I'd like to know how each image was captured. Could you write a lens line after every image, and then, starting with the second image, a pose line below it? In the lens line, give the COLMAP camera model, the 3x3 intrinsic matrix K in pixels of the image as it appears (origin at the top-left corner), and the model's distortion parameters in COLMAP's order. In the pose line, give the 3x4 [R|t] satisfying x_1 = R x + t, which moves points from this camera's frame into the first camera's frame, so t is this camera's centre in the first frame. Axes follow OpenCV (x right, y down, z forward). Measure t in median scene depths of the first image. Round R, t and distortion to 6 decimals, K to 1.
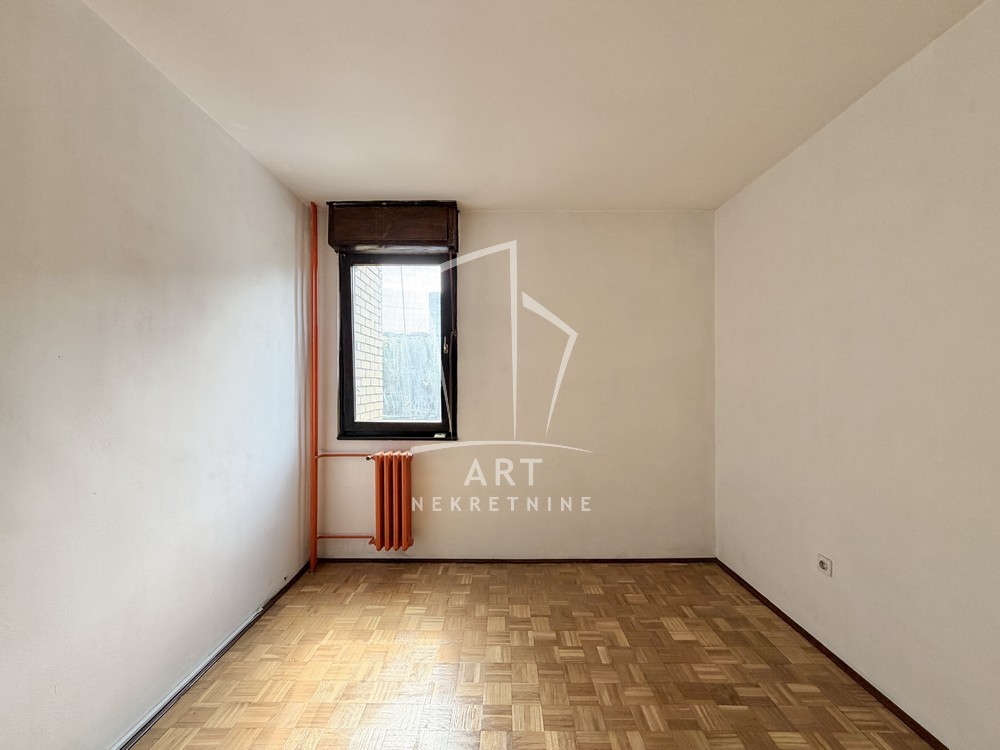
lens RADIAL K [[398.5, 0, 497.3], [0, 398.5, 376.5], [0, 0, 1]] dist [-0.000198, 0.000312]
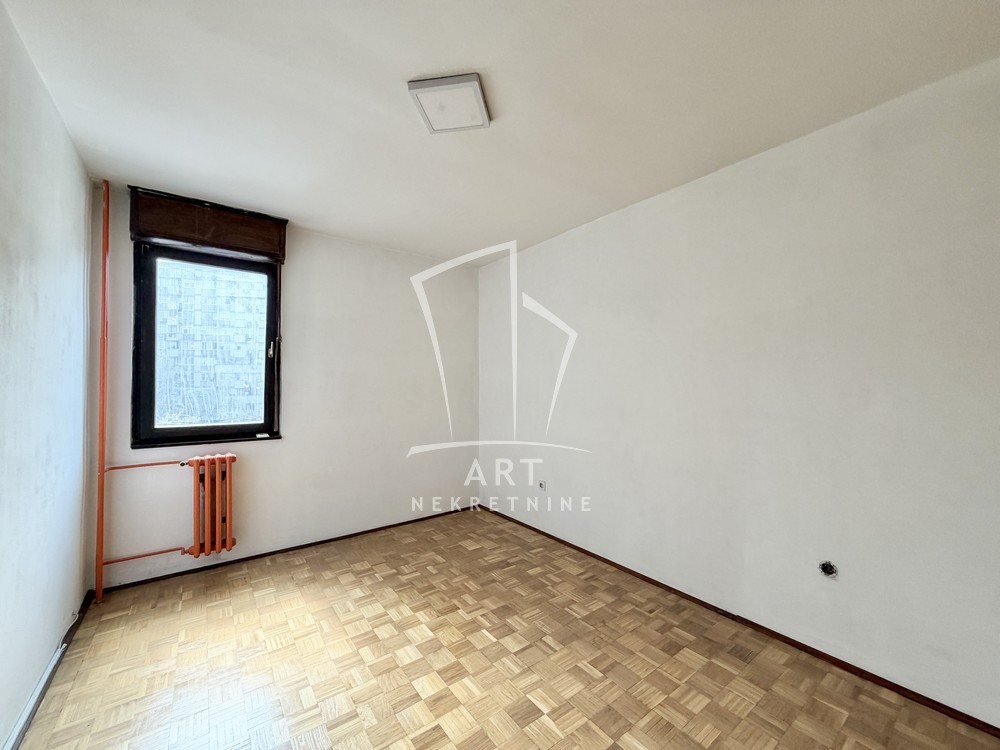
lens RADIAL K [[398.5, 0, 497.3], [0, 398.5, 376.5], [0, 0, 1]] dist [-0.000198, 0.000312]
pose [[0.796061, 0.009926, 0.605135, -0.326787], [-0.001497, 0.999895, -0.014431, 0.008400], [-0.605215, 0.010582, 0.795992, -0.236346]]
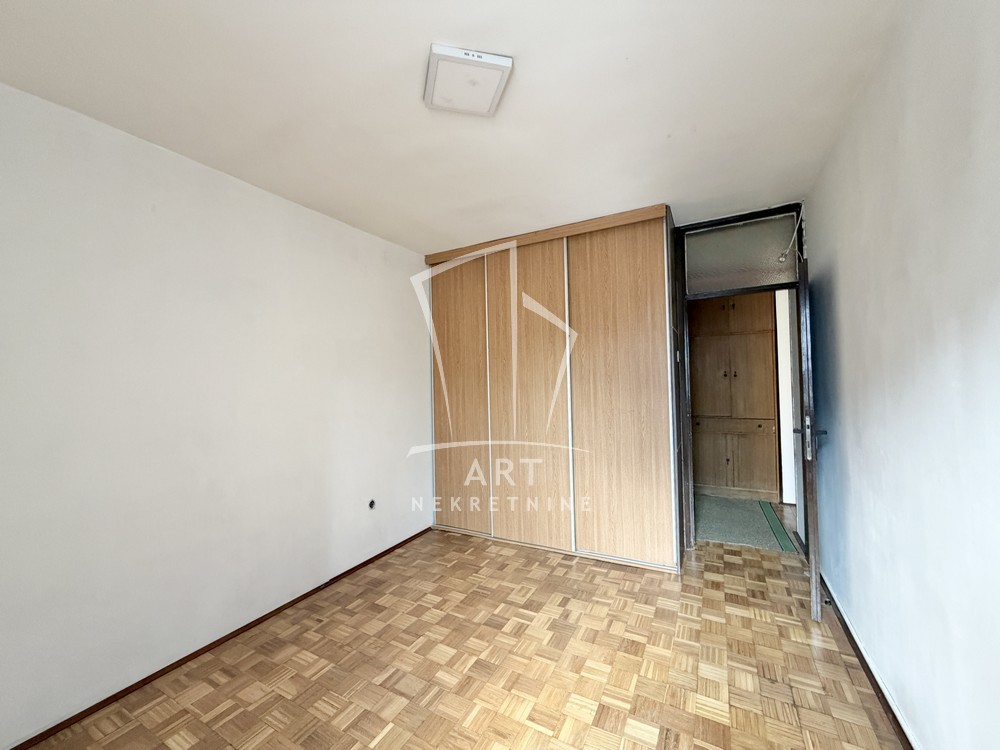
lens RADIAL K [[398.5, 0, 497.3], [0, 398.5, 376.5], [0, 0, 1]] dist [-0.000198, 0.000312]
pose [[-0.877072, 0.027998, 0.479543, -0.302270], [0.026788, 0.999597, -0.009368, -0.008789], [-0.479612, 0.004630, -0.877468, 0.872942]]
